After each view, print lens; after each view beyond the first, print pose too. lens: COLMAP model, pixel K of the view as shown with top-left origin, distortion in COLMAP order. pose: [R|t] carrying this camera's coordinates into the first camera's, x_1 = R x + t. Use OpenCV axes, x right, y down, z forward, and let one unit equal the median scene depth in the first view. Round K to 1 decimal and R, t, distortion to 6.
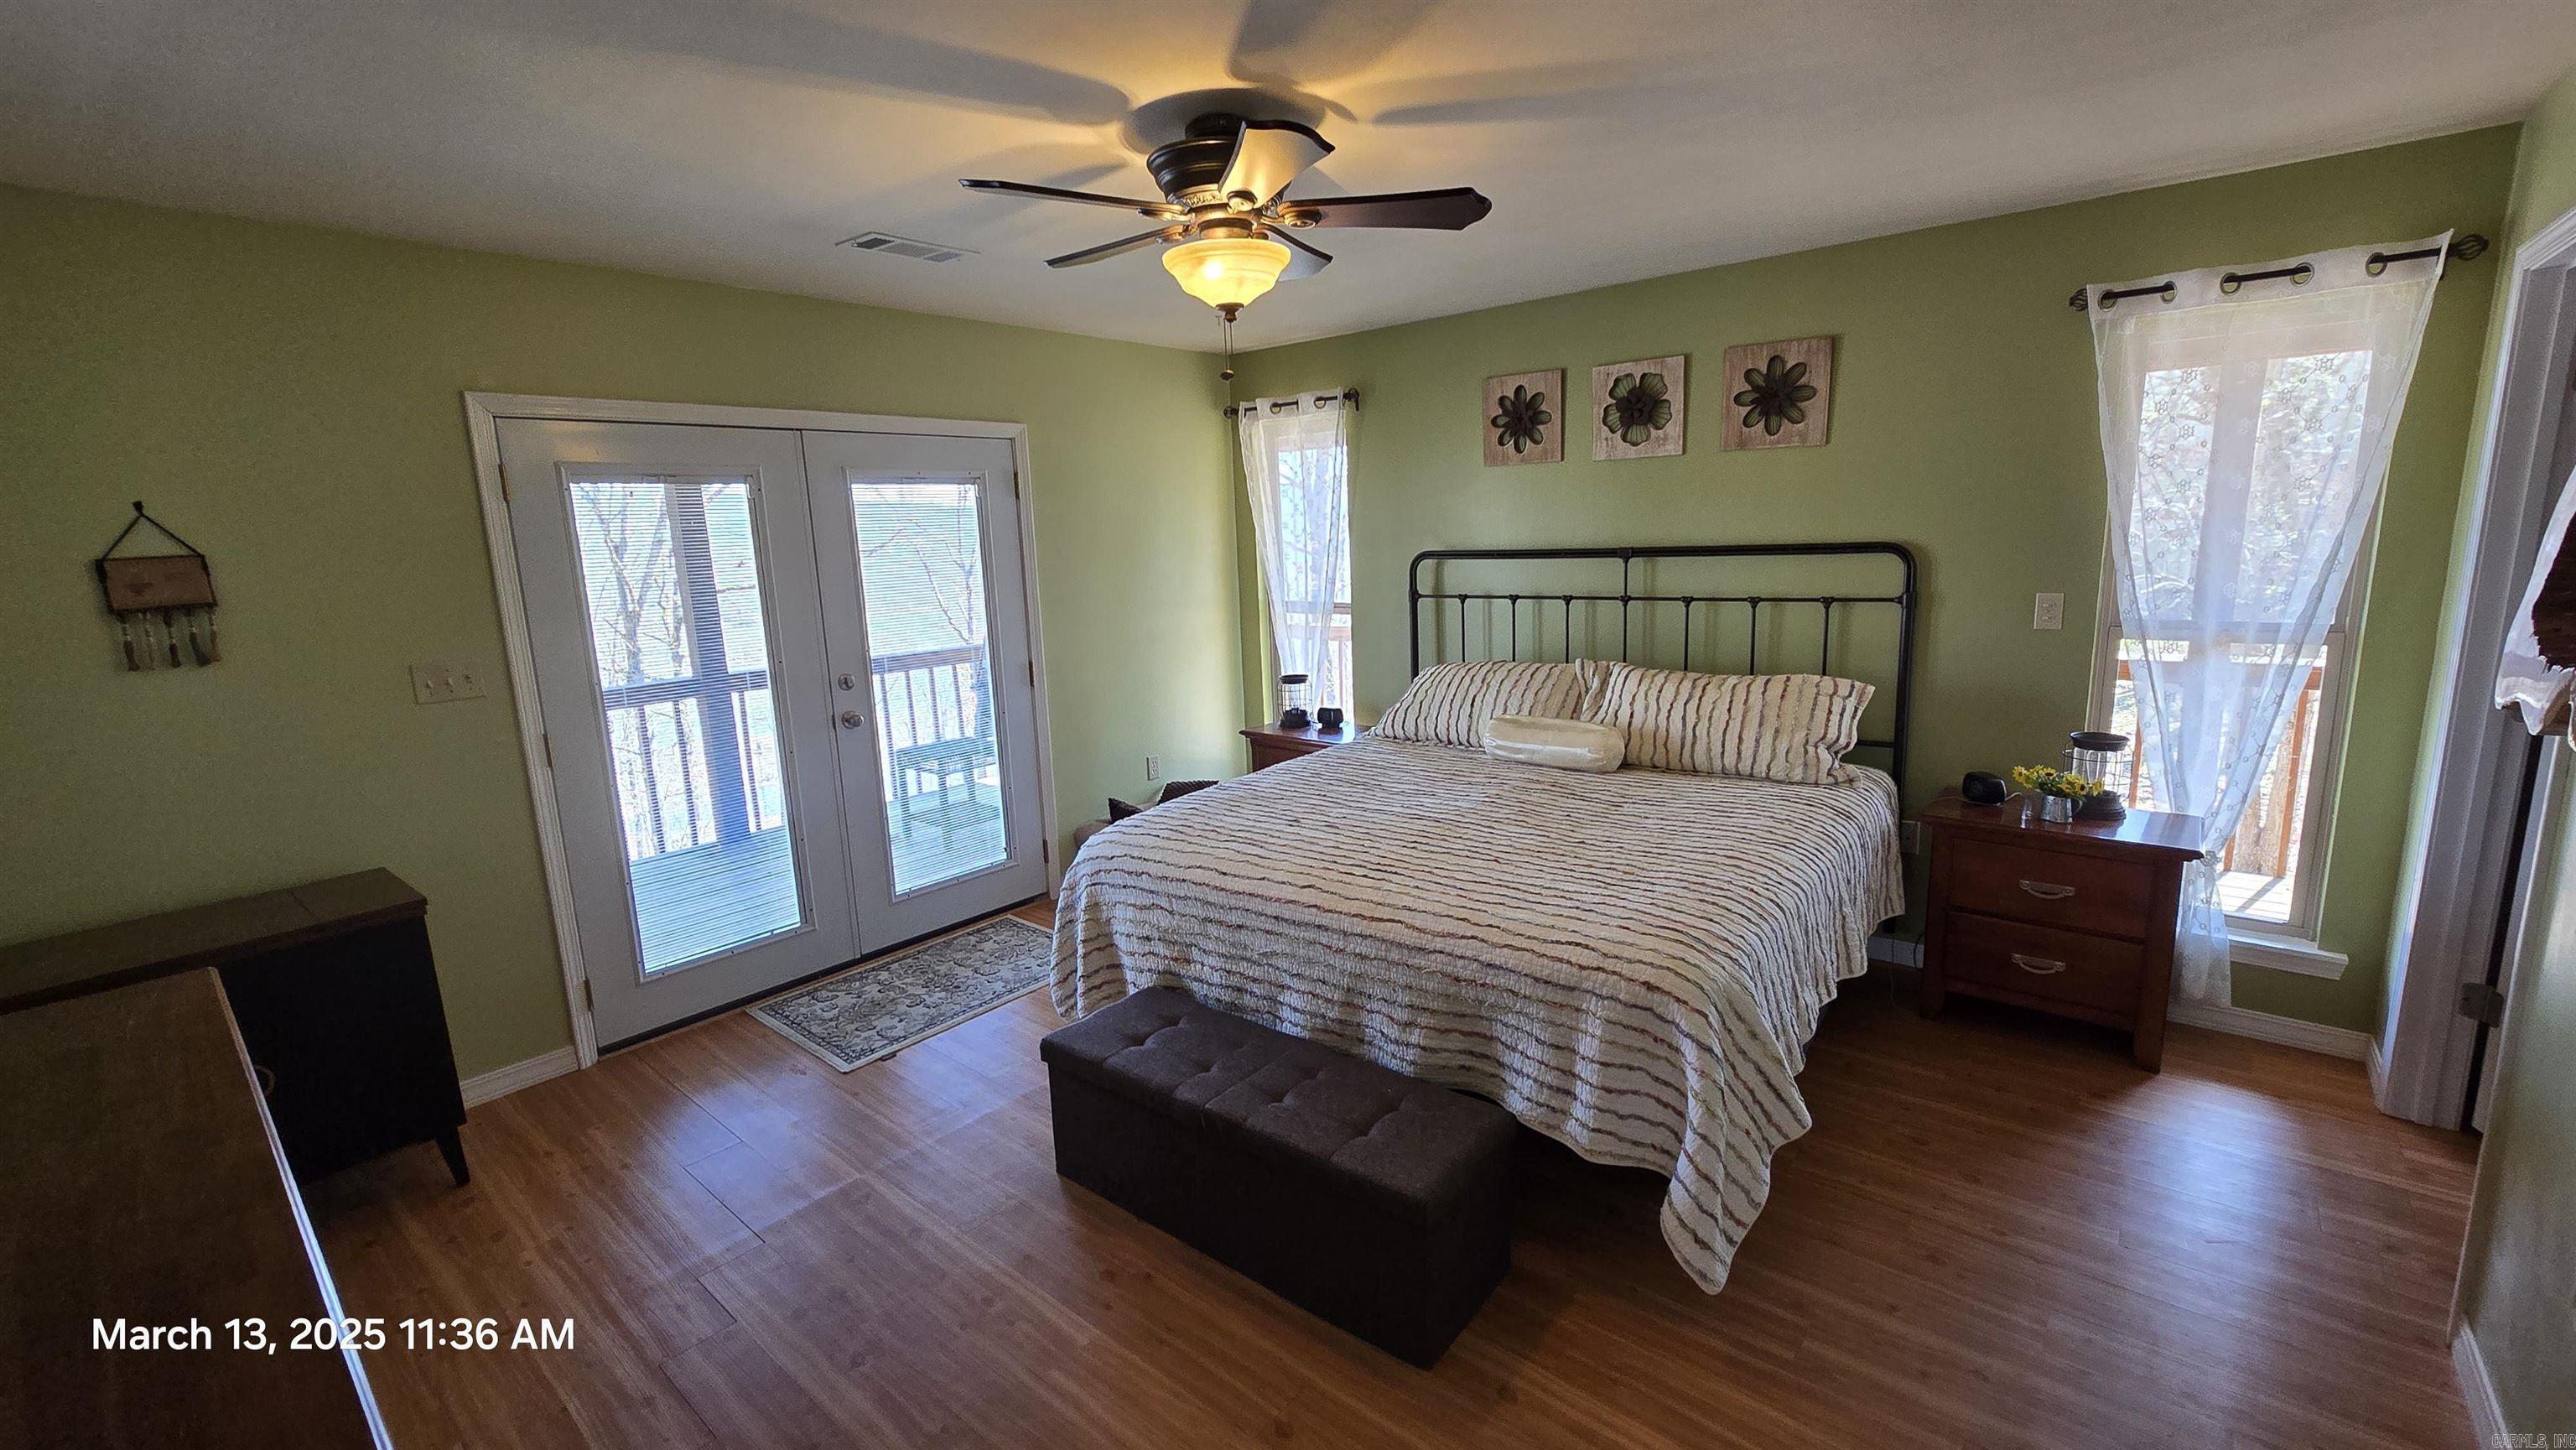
lens RADIAL K [[1048.0, 0, 1294.6], [0, 1048.0, 717.9], [0, 0, 1]] dist [-0.007662, 0.001314]
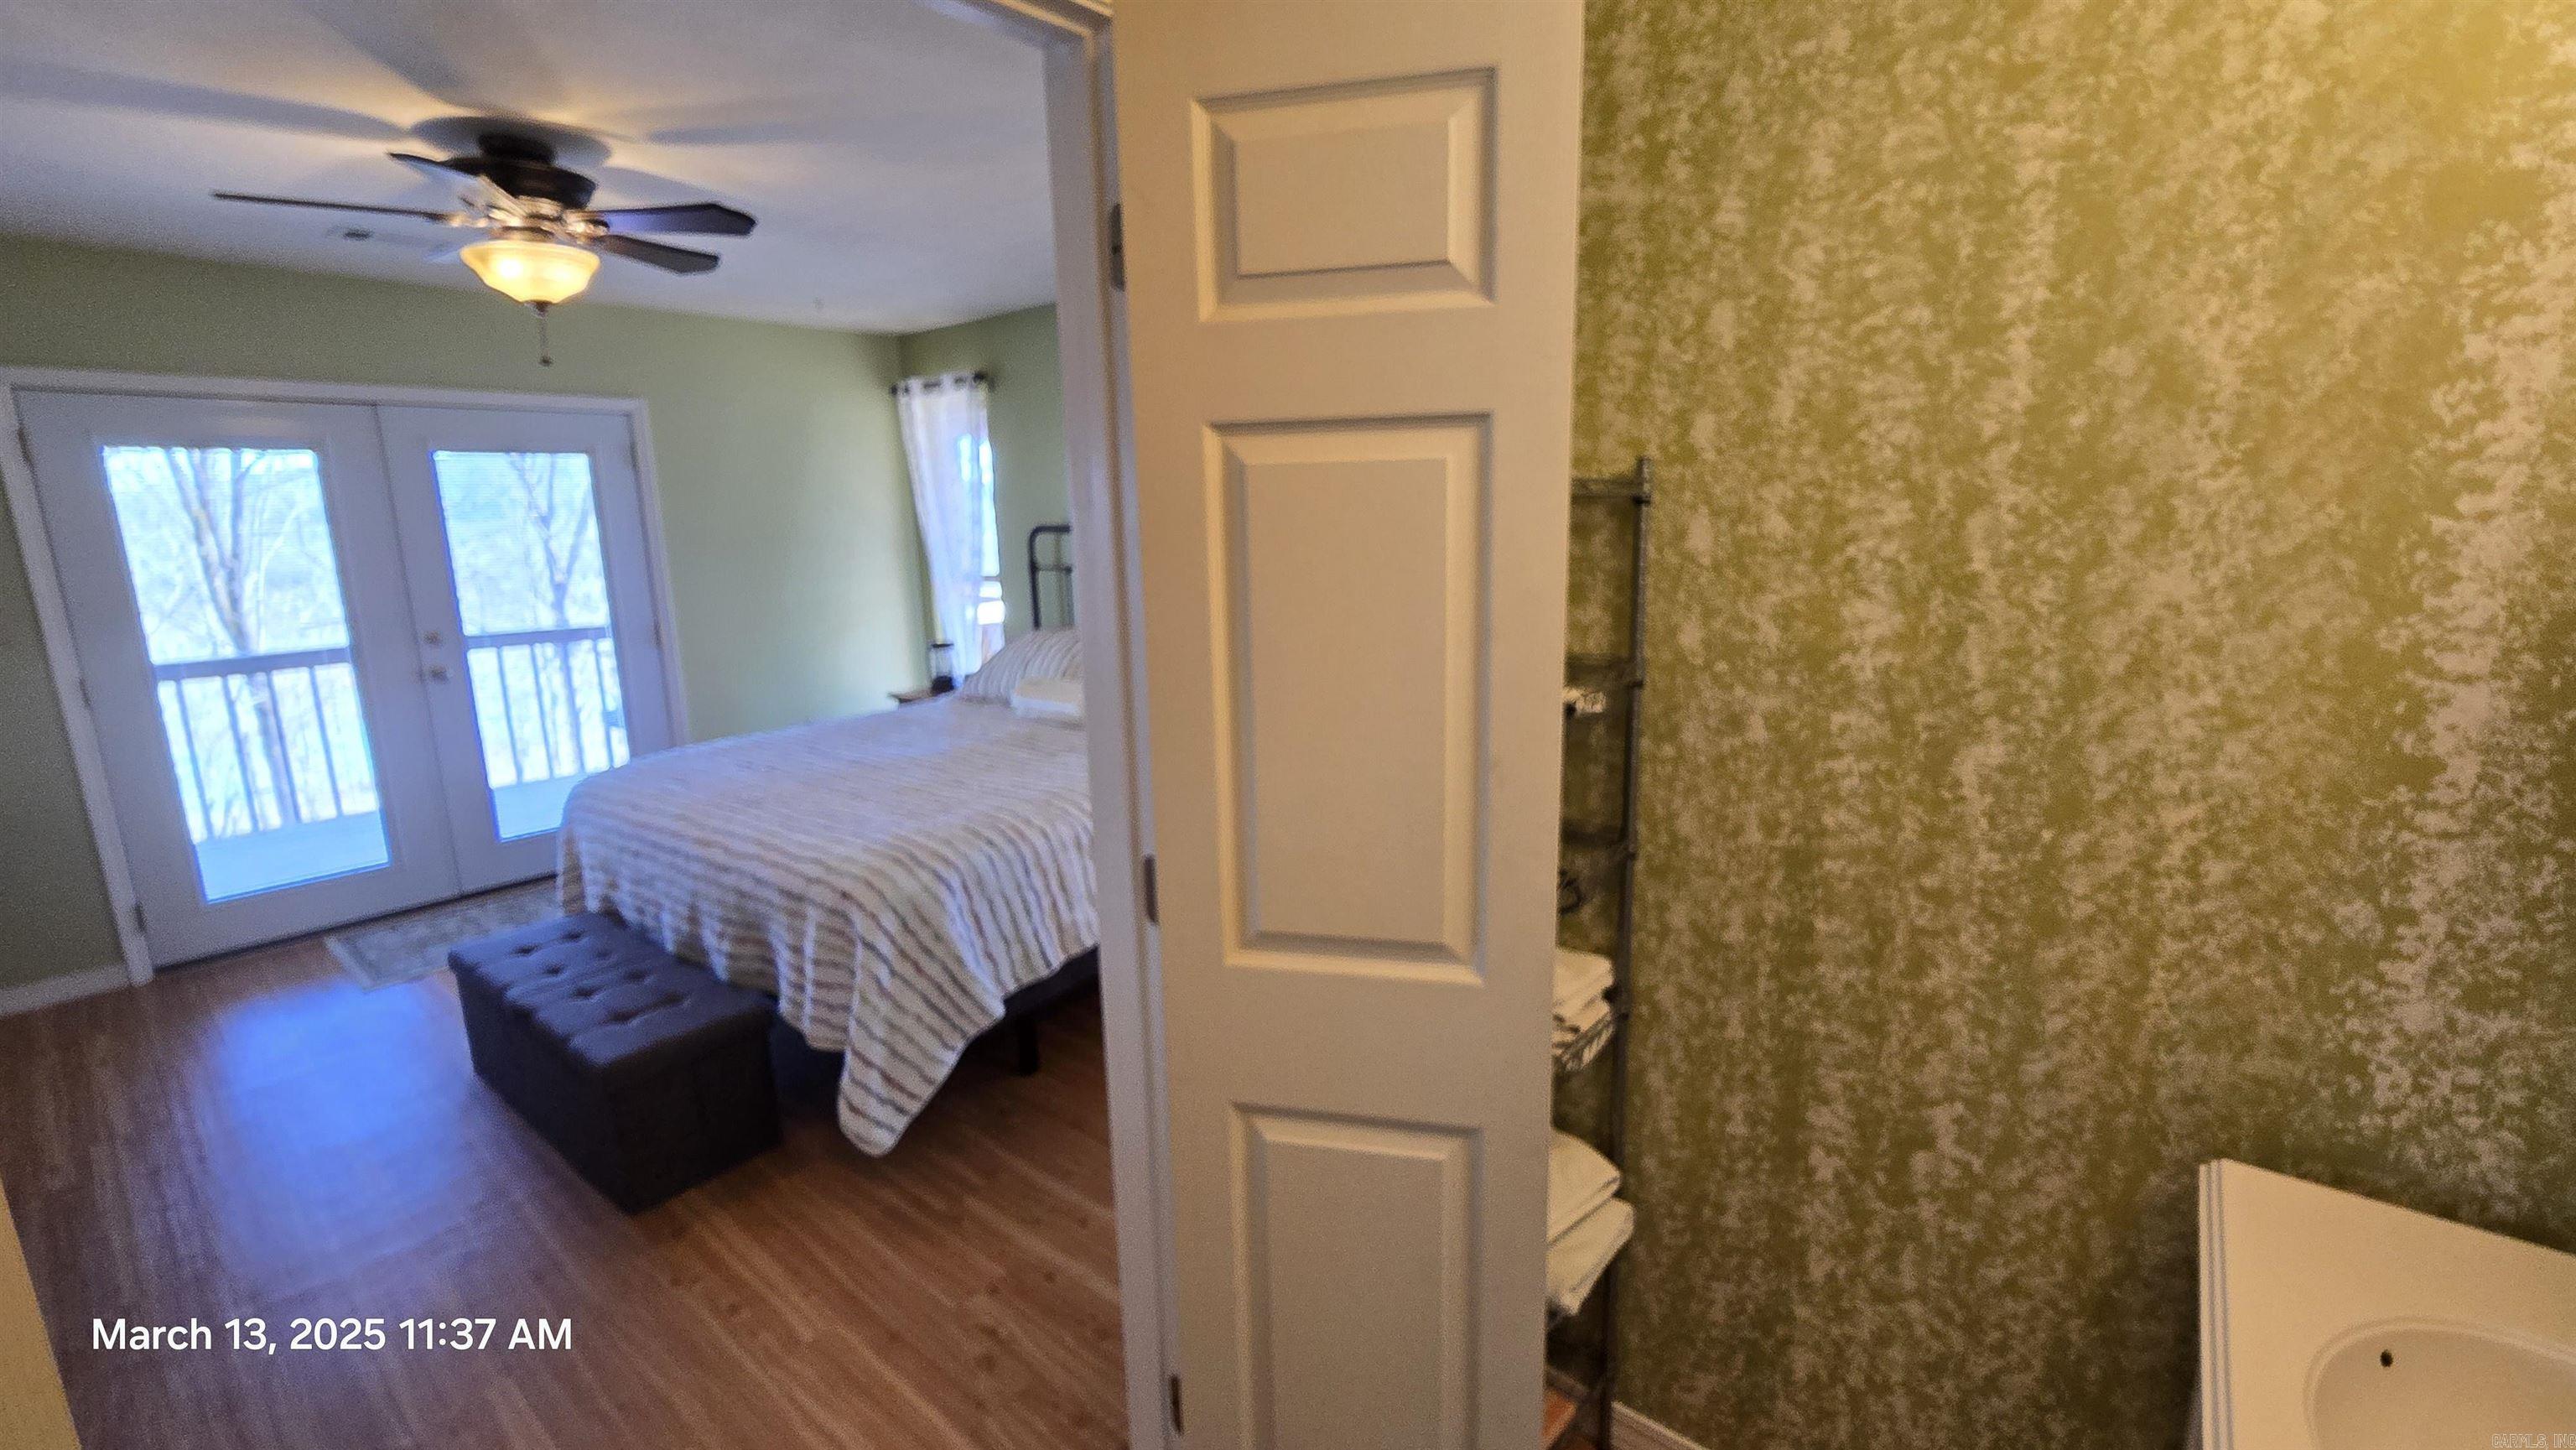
lens RADIAL K [[1048.0, 0, 1288.0], [0, 1048.0, 715.4], [0, 0, 1]] dist [-0.007662, 0.001314]
pose [[0.999832, 0.010020, 0.015333, 0.511271], [-0.010287, 0.999795, 0.017426, 0.019294], [-0.015155, -0.017581, 0.999731, -0.106708]]
